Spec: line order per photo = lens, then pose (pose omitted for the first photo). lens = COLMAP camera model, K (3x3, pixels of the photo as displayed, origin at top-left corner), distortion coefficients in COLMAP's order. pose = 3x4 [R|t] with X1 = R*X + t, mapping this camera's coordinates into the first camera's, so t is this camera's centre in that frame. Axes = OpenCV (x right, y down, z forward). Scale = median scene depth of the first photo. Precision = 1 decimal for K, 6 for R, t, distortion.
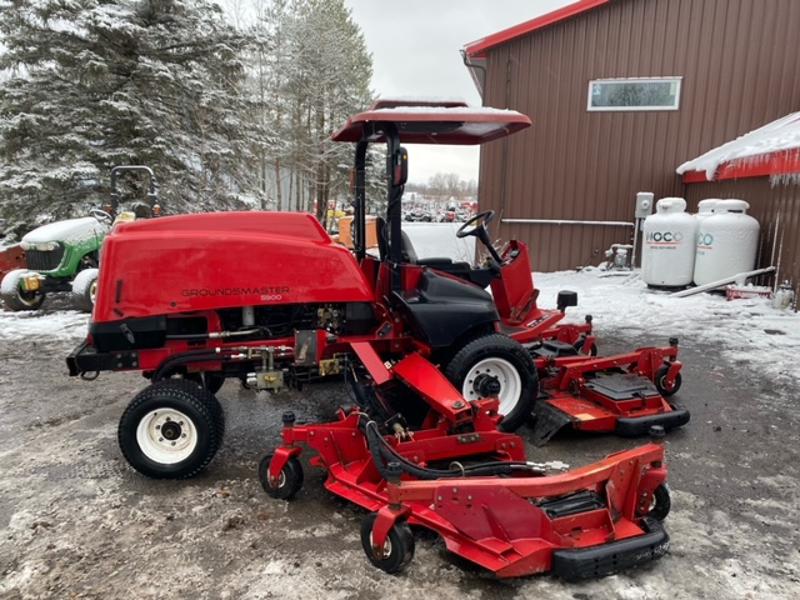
lens RADIAL K [[619.6, 0, 398.8], [0, 619.6, 294.7], [0, 0, 1]] dist [0.029233, -0.016959]
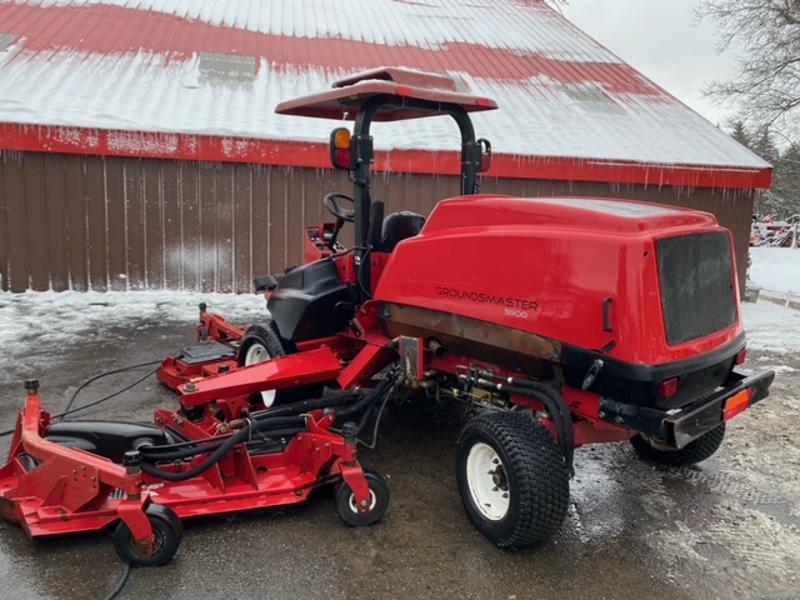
lens RADIAL K [[617.6, 0, 400.0], [0, 617.6, 300.0], [0, 0, 1]] dist [0.061514, -0.078491]
pose [[-0.414524, -0.148004, 0.897922, -0.906770], [0.102006, 0.972912, 0.207455, -0.187900], [-0.904303, 0.177589, -0.388198, 1.504285]]
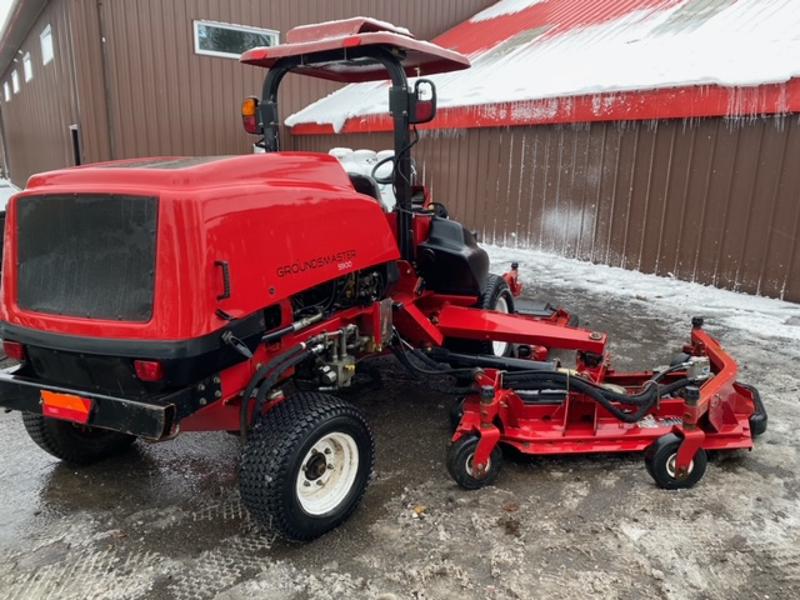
lens RADIAL K [[619.6, 0, 398.8], [0, 619.6, 294.7], [0, 0, 1]] dist [0.029233, -0.016959]
pose [[0.673599, -0.157072, 0.722214, -0.662944], [0.104410, 0.987580, 0.117404, -0.039322], [-0.731685, -0.003677, 0.681633, 0.385523]]
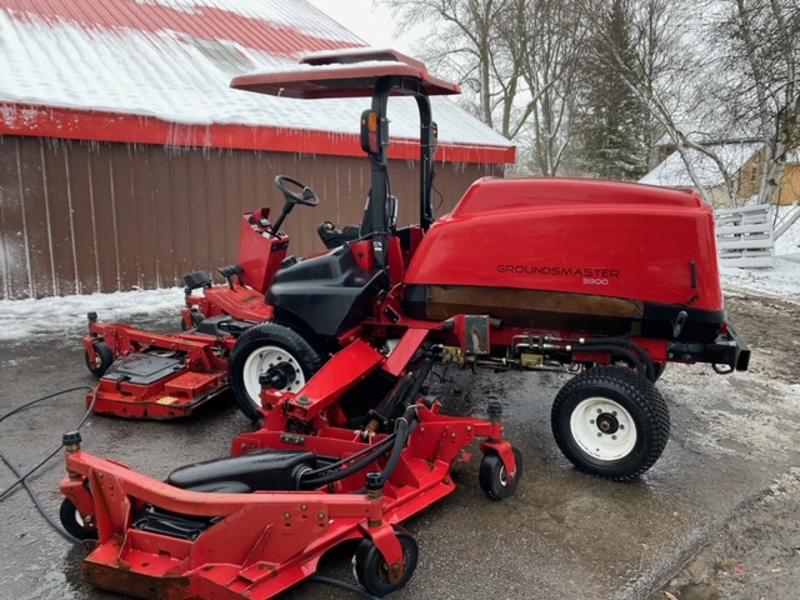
lens RADIAL K [[619.6, 0, 398.8], [0, 619.6, 294.7], [0, 0, 1]] dist [0.029233, -0.016959]
pose [[-0.805572, -0.108198, 0.582536, -0.611394], [0.079385, 0.954610, 0.287084, -0.248239], [-0.587156, 0.277511, -0.760418, 1.871903]]
